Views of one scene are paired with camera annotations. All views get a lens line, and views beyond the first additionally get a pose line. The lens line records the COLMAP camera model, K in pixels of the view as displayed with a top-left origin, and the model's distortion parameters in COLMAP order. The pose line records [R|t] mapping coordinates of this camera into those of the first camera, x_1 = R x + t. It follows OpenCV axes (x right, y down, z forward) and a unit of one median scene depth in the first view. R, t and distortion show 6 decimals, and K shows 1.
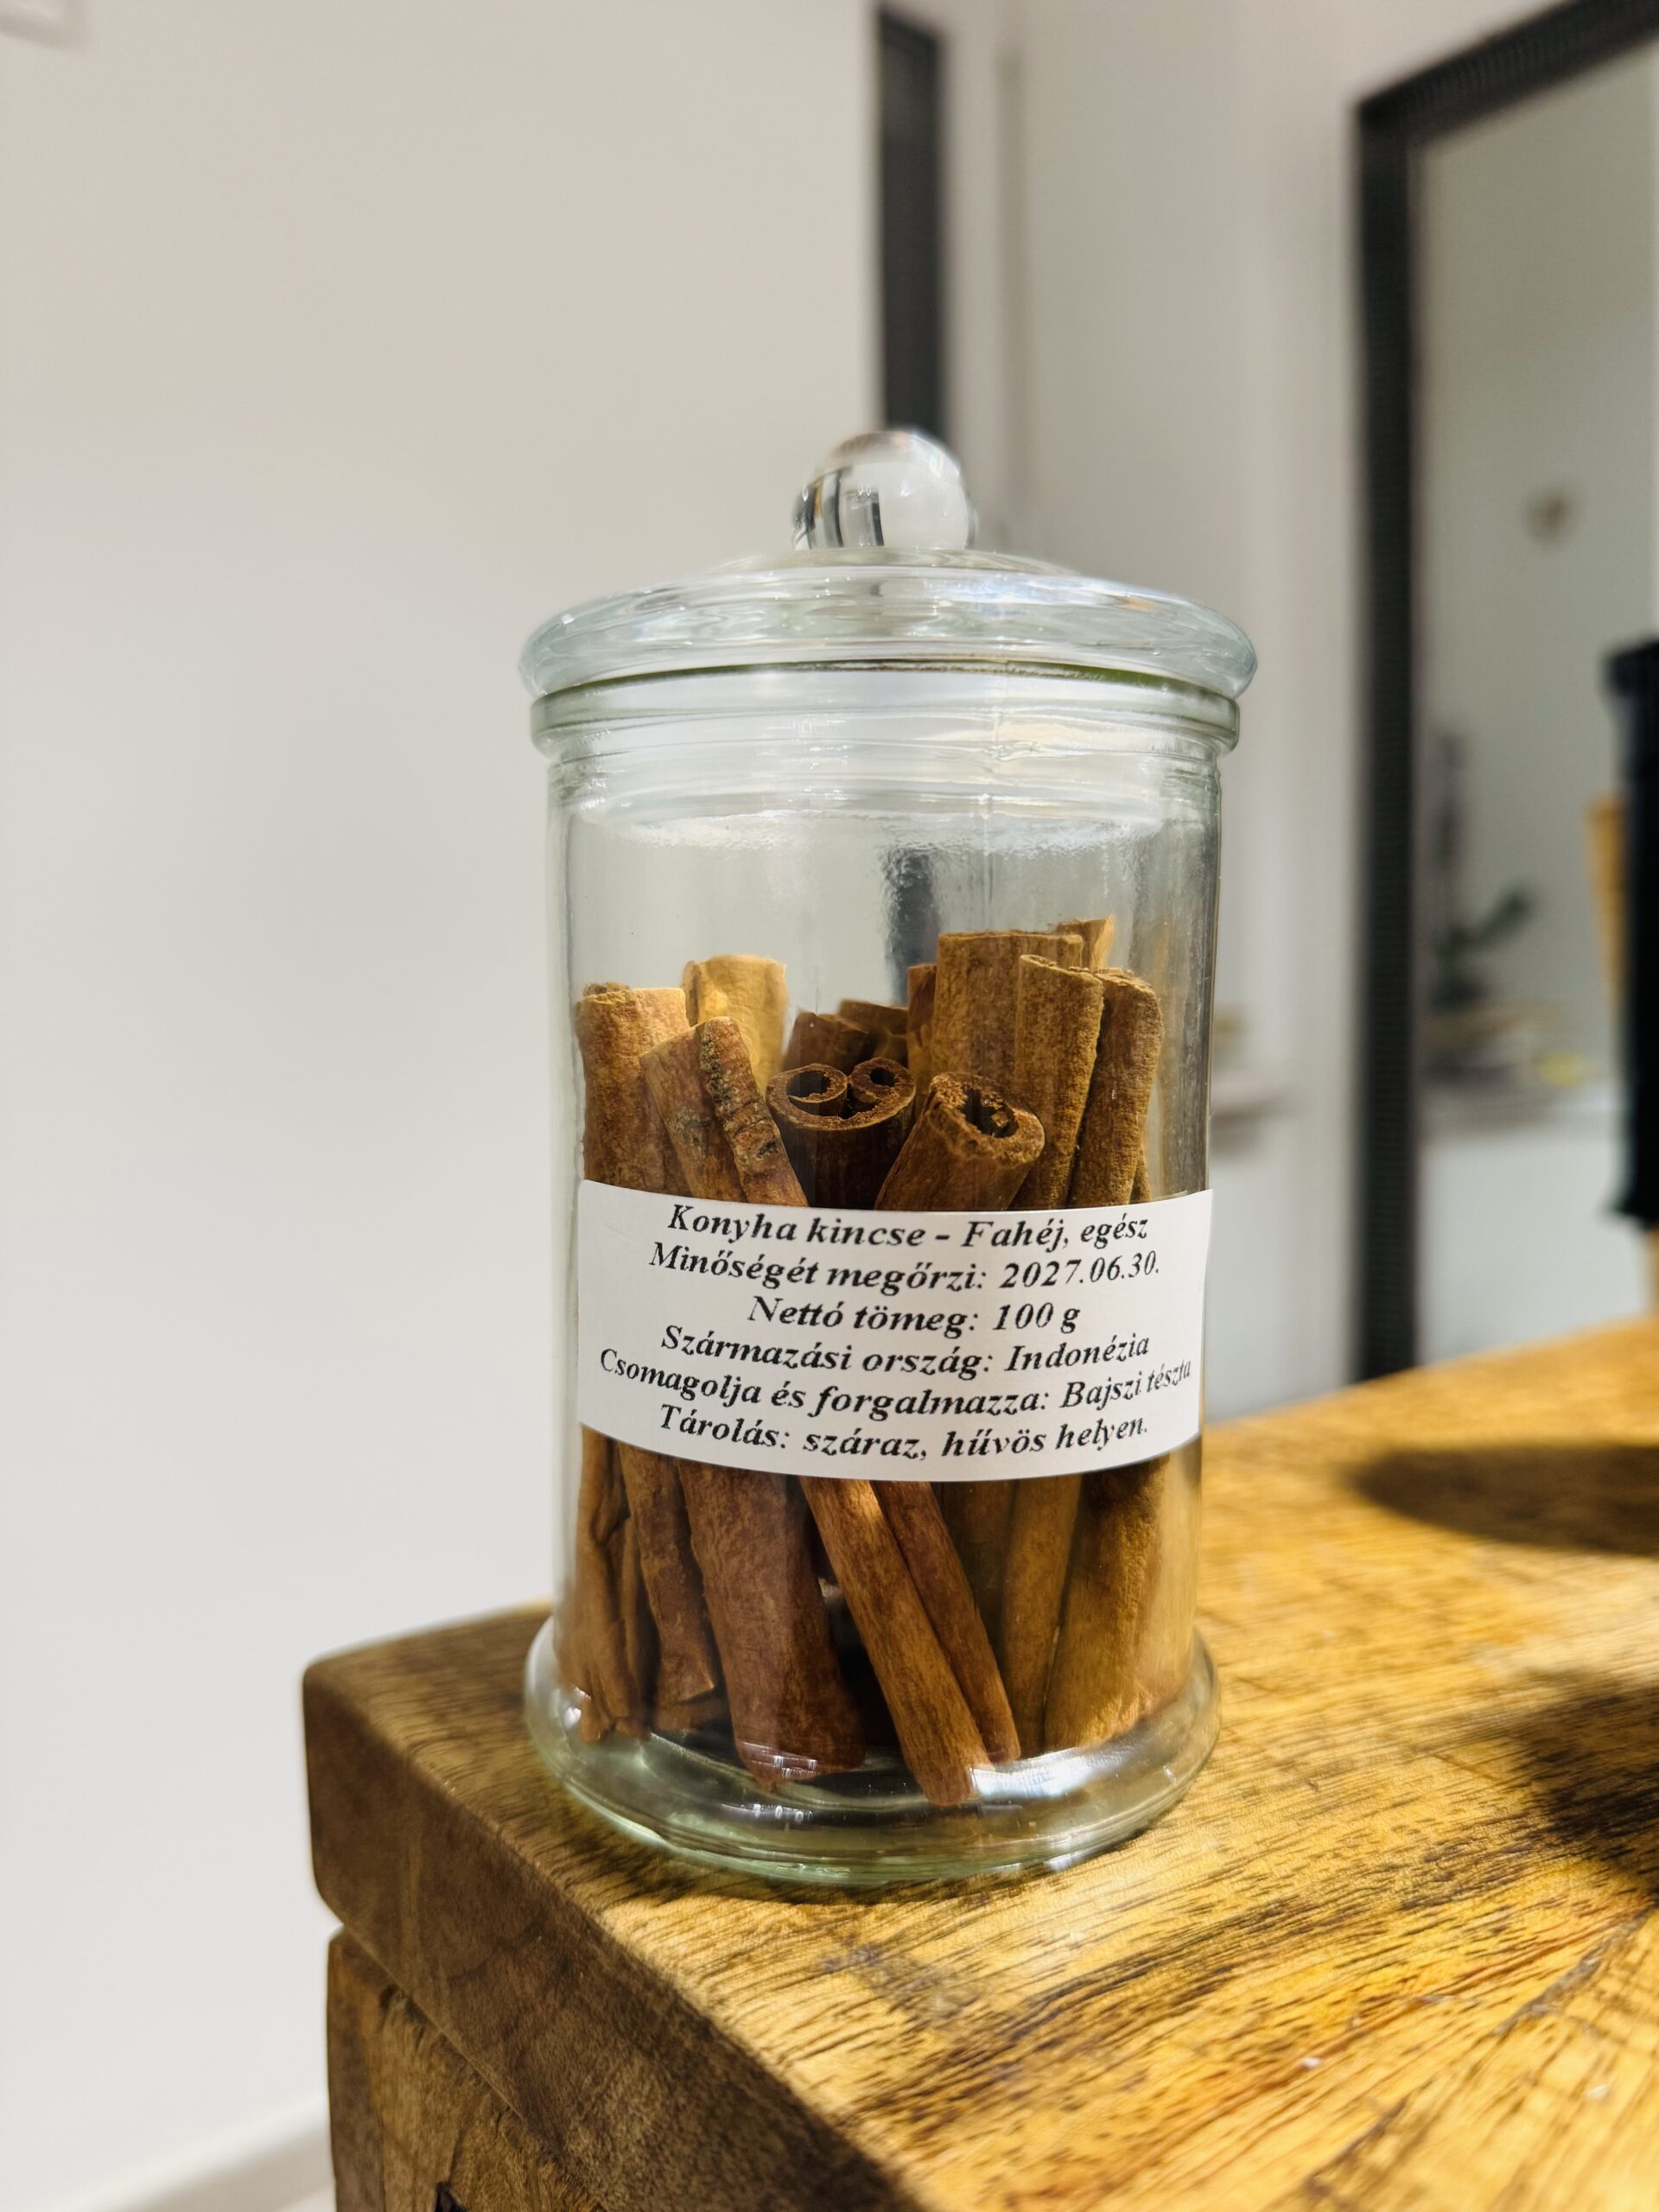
lens RADIAL K [[1721.1, 0, 821.3], [0, 1721.1, 1104.3], [0, 0, 1]] dist [-0.081663, 0.044756]
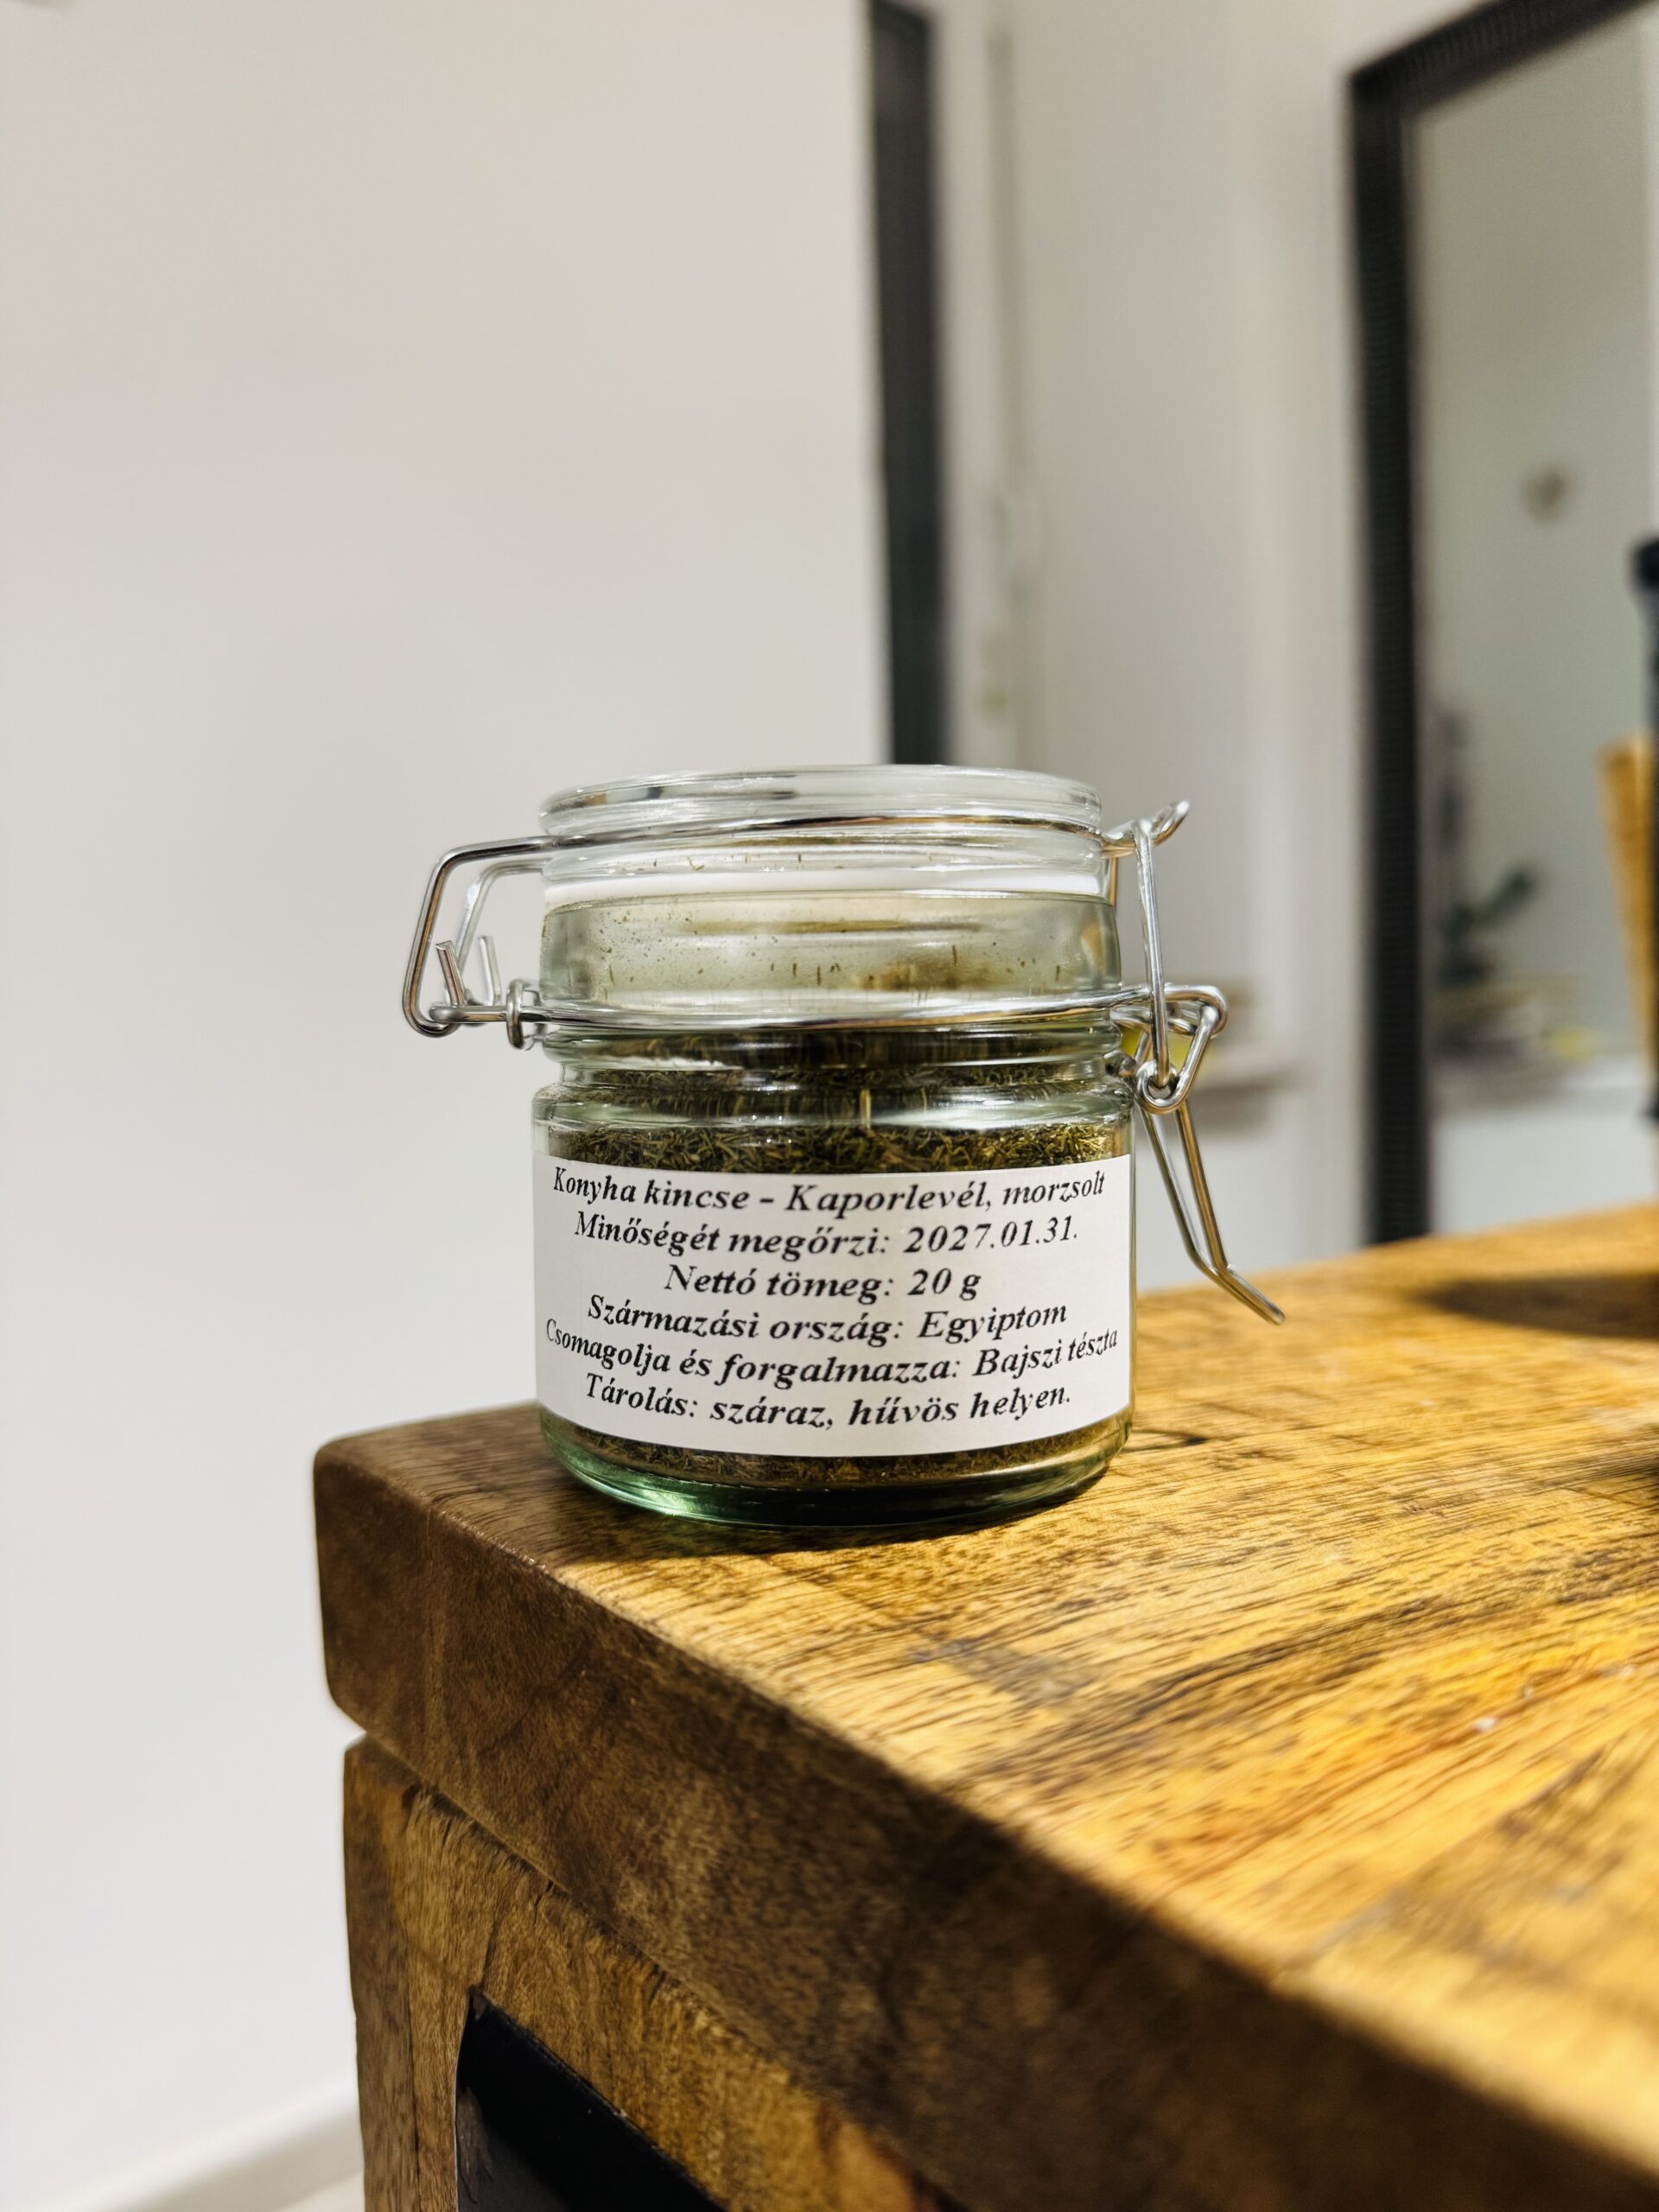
lens RADIAL K [[1695.9, 0, 830.8], [0, 1695.9, 1112.0], [0, 0, 1]] dist [0.055234, -0.261148]
pose [[0.999878, -0.014929, 0.004690, -0.039882], [0.014943, 0.999884, -0.002931, 0.221649], [-0.004645, 0.003001, 0.999985, 0.112686]]
